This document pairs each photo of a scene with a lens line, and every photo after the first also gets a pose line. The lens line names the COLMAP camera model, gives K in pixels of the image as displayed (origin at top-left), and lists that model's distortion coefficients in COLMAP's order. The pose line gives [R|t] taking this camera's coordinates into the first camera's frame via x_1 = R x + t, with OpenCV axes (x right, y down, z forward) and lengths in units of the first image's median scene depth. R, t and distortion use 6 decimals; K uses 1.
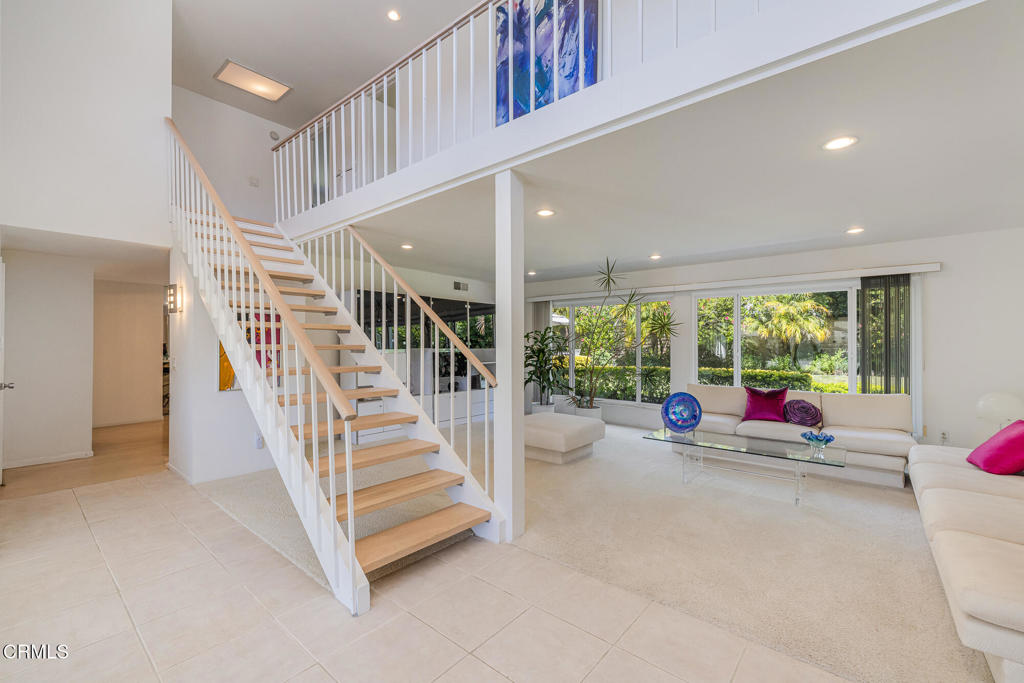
lens RADIAL K [[429.1, 0, 510.0], [0, 429.1, 342.1], [0, 0, 1]] dist [-0.000964, -0.000265]
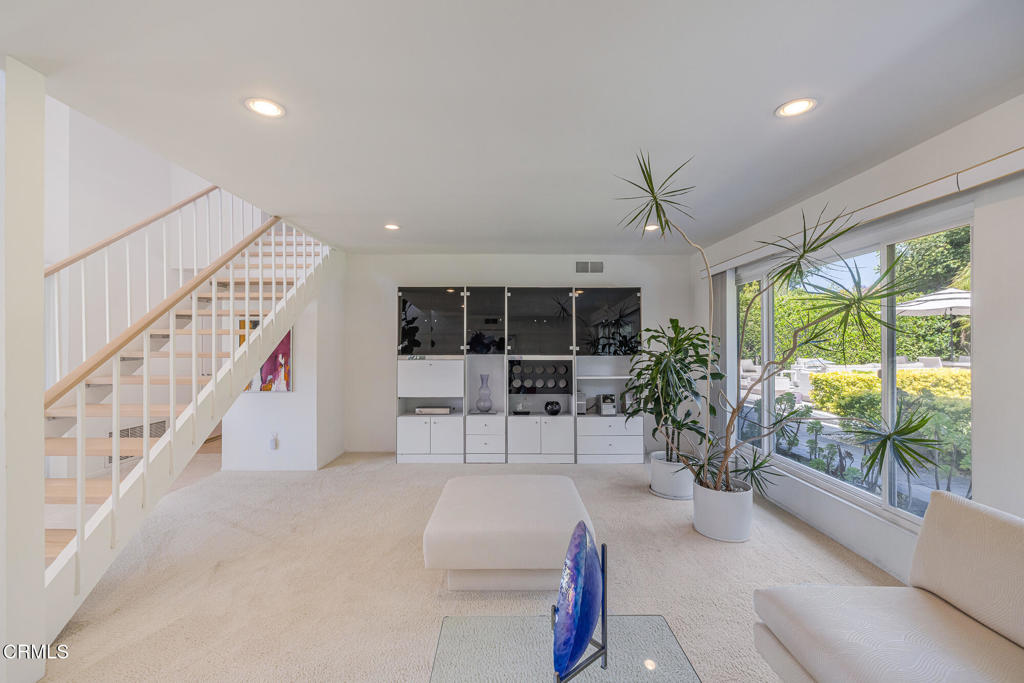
lens RADIAL K [[429.1, 0, 510.0], [0, 429.1, 342.1], [0, 0, 1]] dist [-0.000964, -0.000265]
pose [[0.651663, -0.008514, -0.758460, 0.393278], [0.006632, 0.999963, -0.005527, -0.003007], [0.758479, -0.001428, 0.651696, 0.511285]]
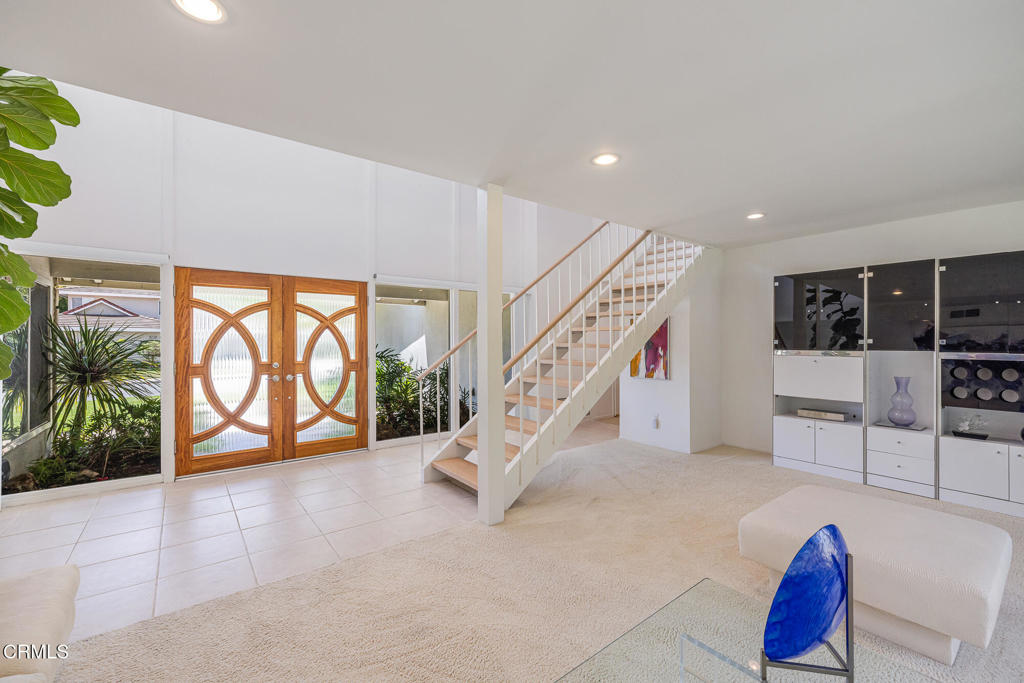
lens RADIAL K [[429.1, 0, 510.0], [0, 429.1, 342.1], [0, 0, 1]] dist [-0.000964, -0.000265]
pose [[-0.209611, -0.001711, -0.977783, 0.471715], [0.003032, 0.999993, -0.002399, 0.002263], [0.977780, -0.003468, -0.209604, 0.576099]]
